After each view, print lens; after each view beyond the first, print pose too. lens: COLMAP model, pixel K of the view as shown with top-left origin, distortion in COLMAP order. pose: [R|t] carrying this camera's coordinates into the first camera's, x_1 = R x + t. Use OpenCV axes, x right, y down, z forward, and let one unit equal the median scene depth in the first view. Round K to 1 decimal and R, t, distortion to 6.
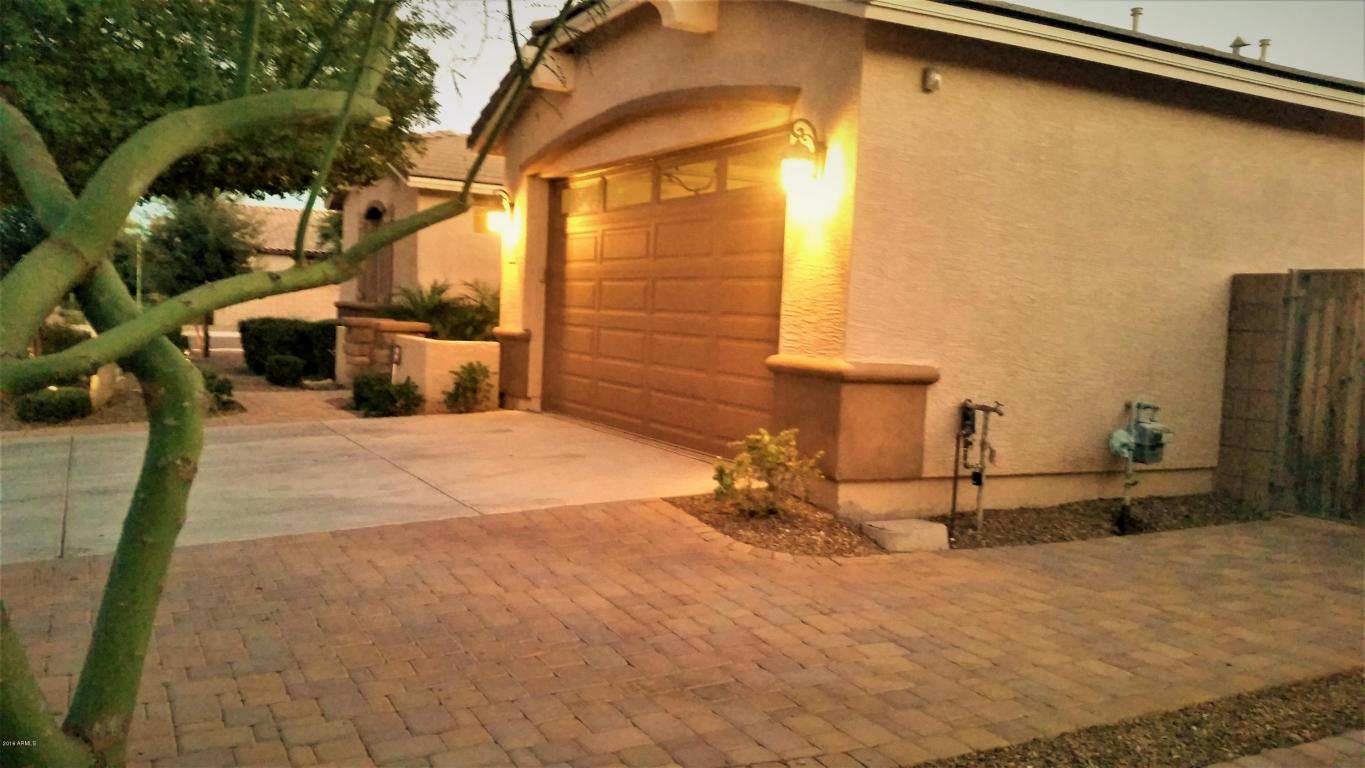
lens RADIAL K [[1110.9, 0, 684.2], [0, 1110.9, 390.0], [0, 0, 1]] dist [0.162000, -0.377407]
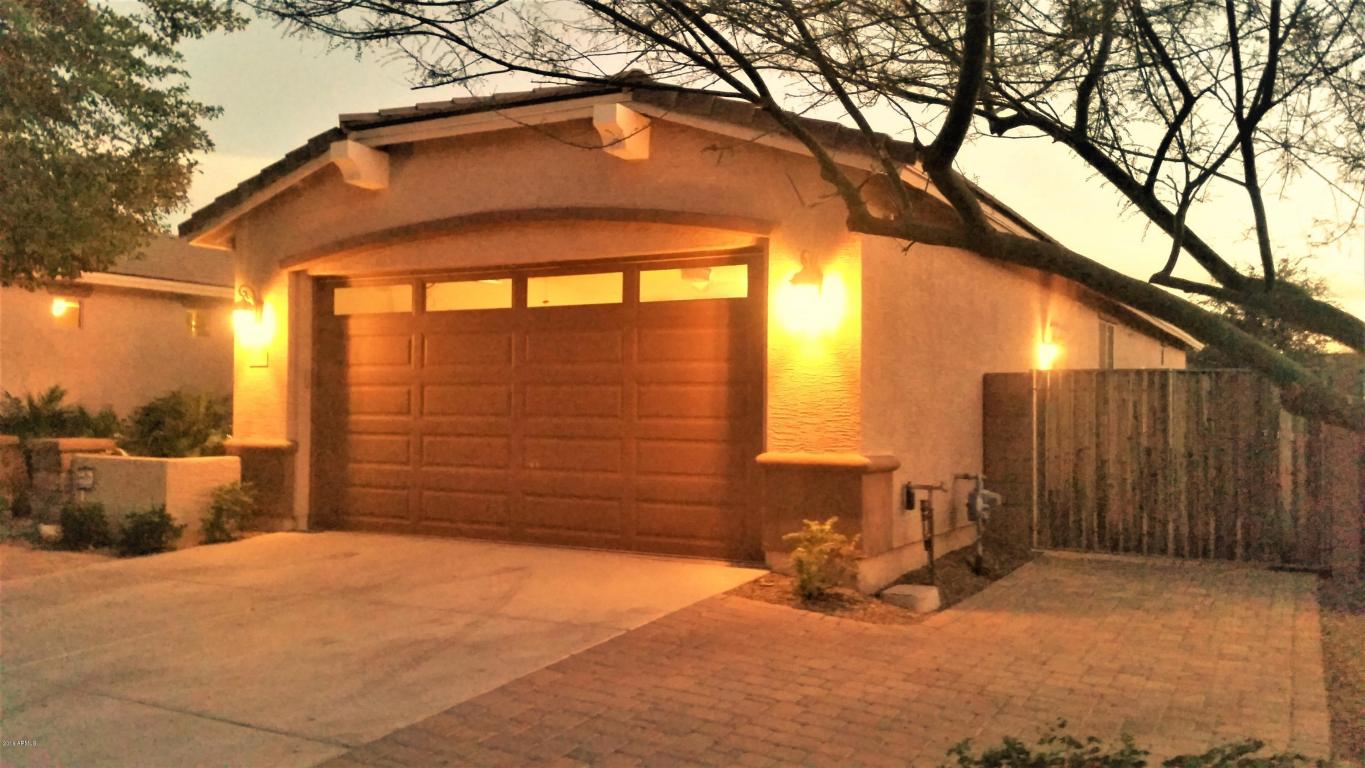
lens RADIAL K [[1110.9, 0, 684.2], [0, 1110.9, 390.0], [0, 0, 1]] dist [0.162000, -0.377407]
pose [[0.833785, -0.027841, 0.551386, -0.529629], [0.067061, 0.996440, -0.051094, -0.038246], [-0.548001, 0.079578, 0.832684, 0.098614]]
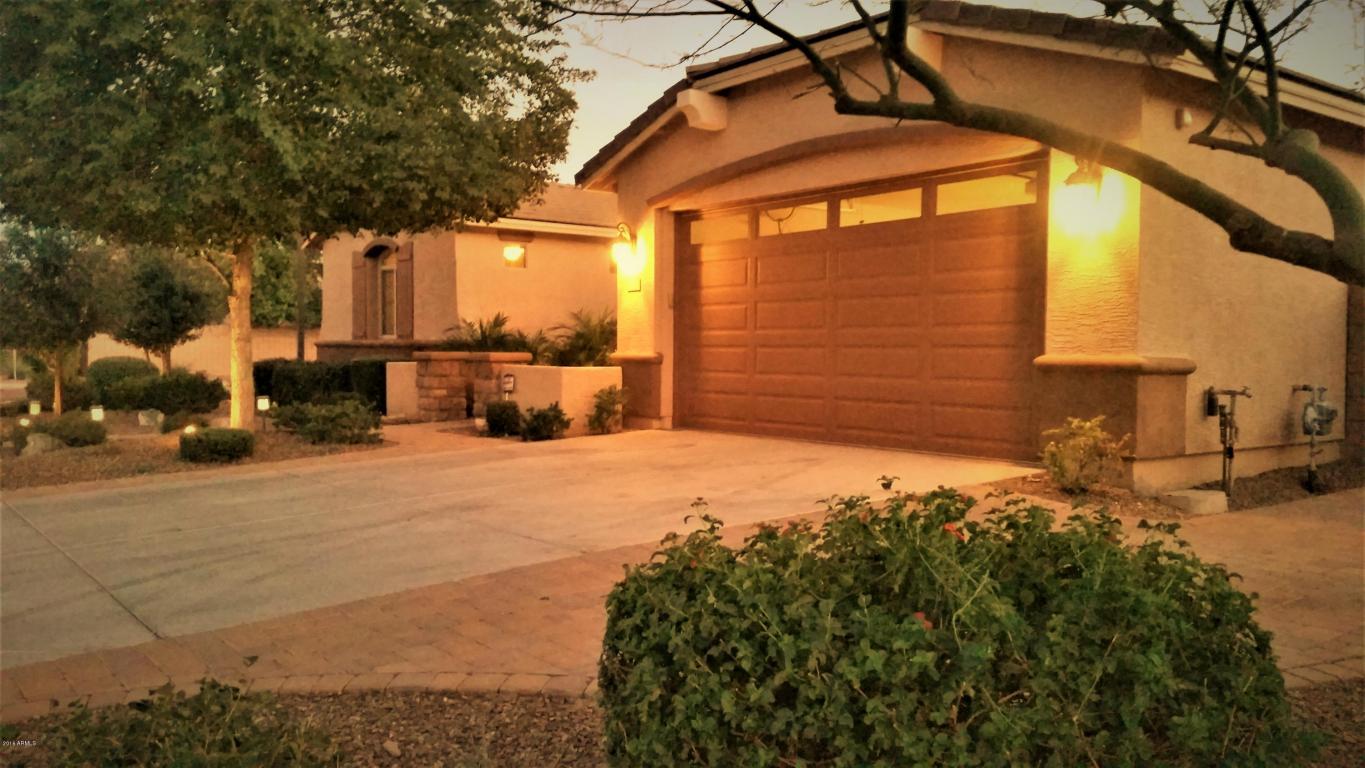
lens RADIAL K [[1110.9, 0, 684.2], [0, 1110.9, 390.0], [0, 0, 1]] dist [0.162000, -0.377407]
pose [[0.983643, -0.042865, 0.174956, -0.426470], [0.048363, 0.998457, -0.027281, 0.015241], [-0.173517, 0.035296, 0.984198, -0.059448]]
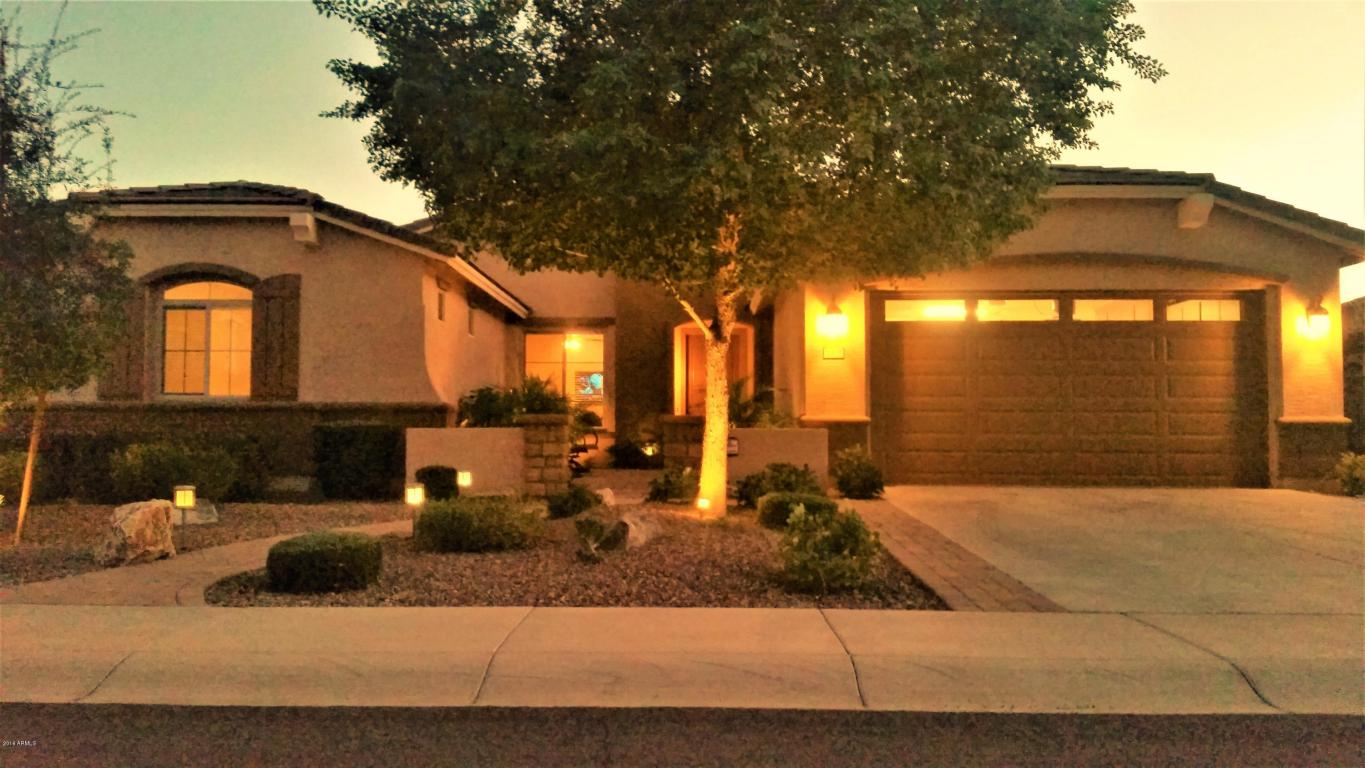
lens RADIAL K [[1074.0, 0, 677.7], [0, 1074.0, 406.3], [0, 0, 1]] dist [0.141772, -0.228152]
pose [[0.461684, -0.008169, 0.887007, -1.714170], [0.080587, 0.996209, -0.032771, -0.062130], [-0.883376, 0.086611, 0.460592, 0.925353]]
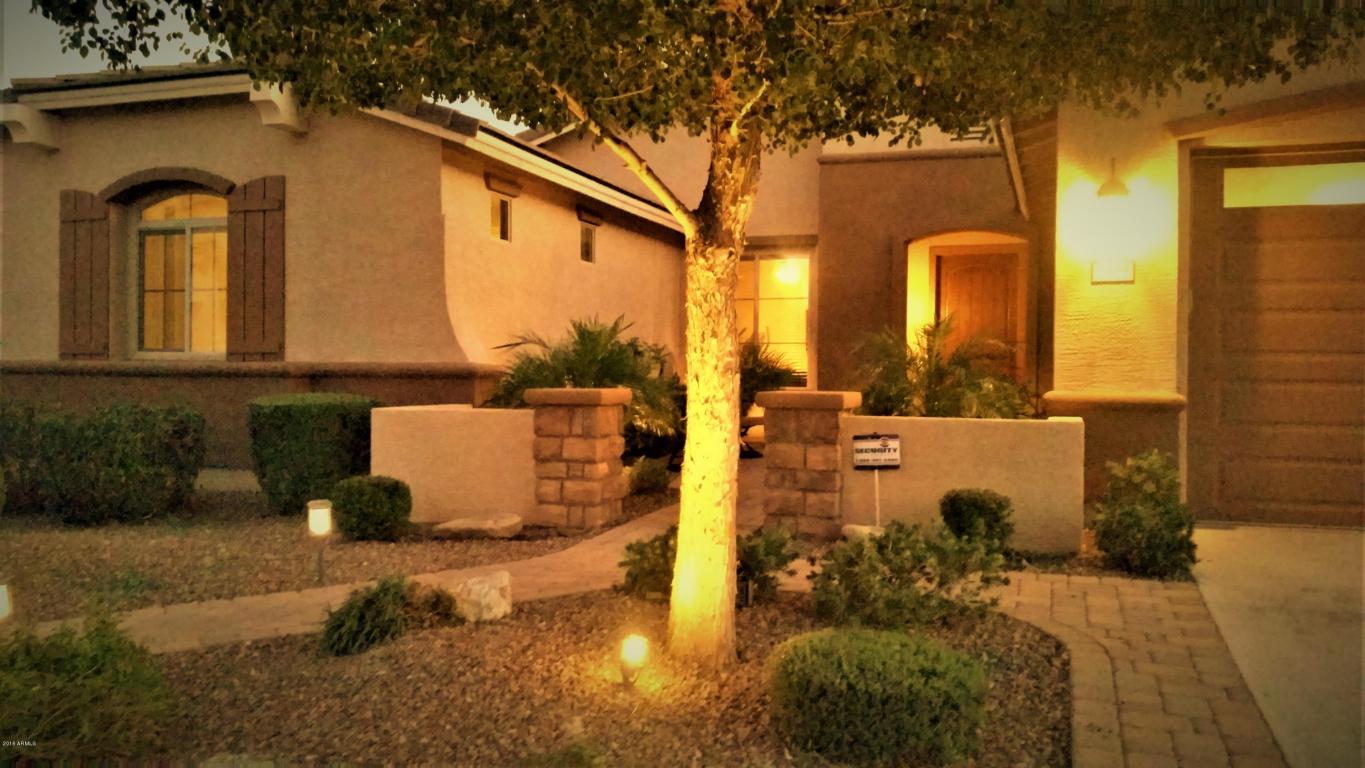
lens RADIAL K [[1074.0, 0, 677.7], [0, 1074.0, 406.3], [0, 0, 1]] dist [0.141772, -0.228152]
pose [[0.714094, -0.051725, 0.698136, -1.050806], [0.070673, 0.997498, 0.001616, -0.094347], [-0.696473, 0.048186, 0.715964, 1.076982]]
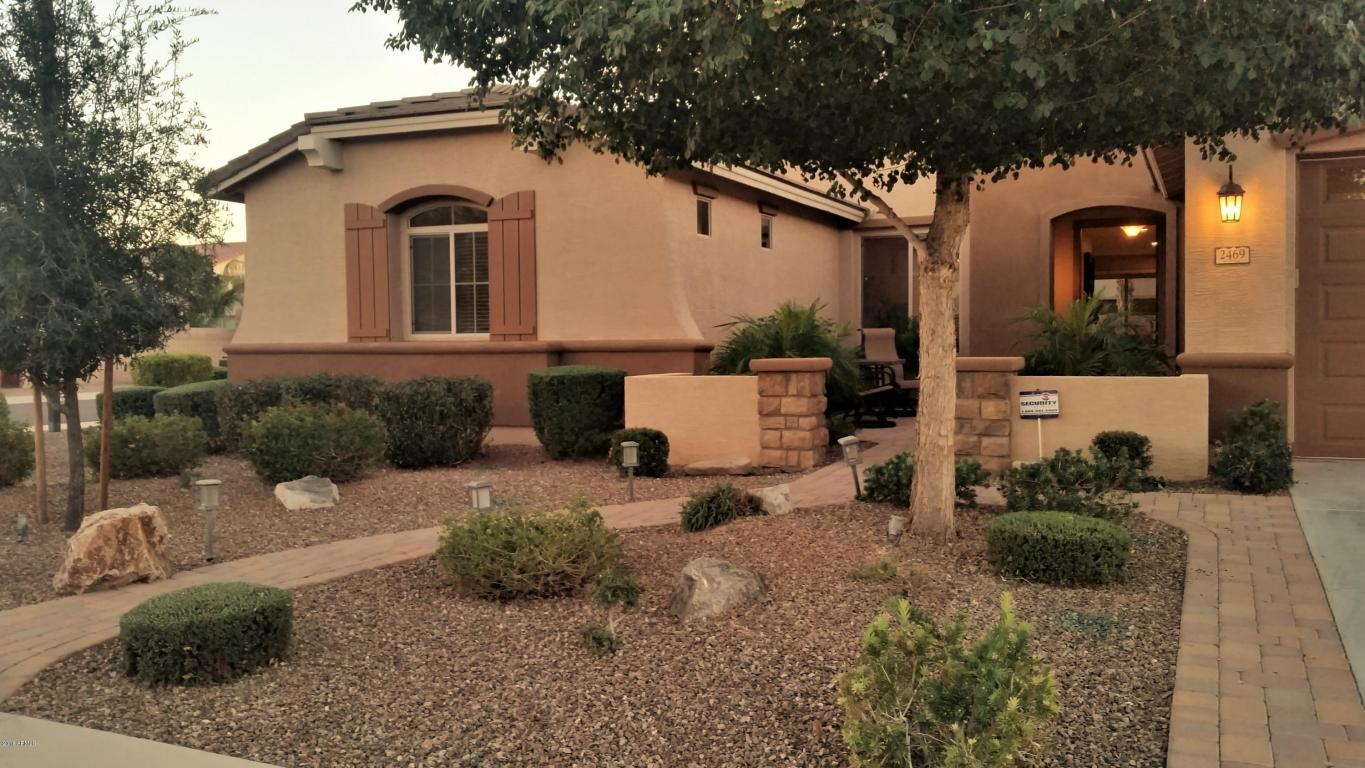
lens RADIAL K [[1110.9, 0, 684.2], [0, 1110.9, 390.0], [0, 0, 1]] dist [0.162000, -0.377407]
pose [[0.778678, -0.071652, 0.623319, -1.297231], [0.086183, 0.996256, 0.006859, -0.097805], [-0.621476, 0.048378, 0.781938, 0.934442]]
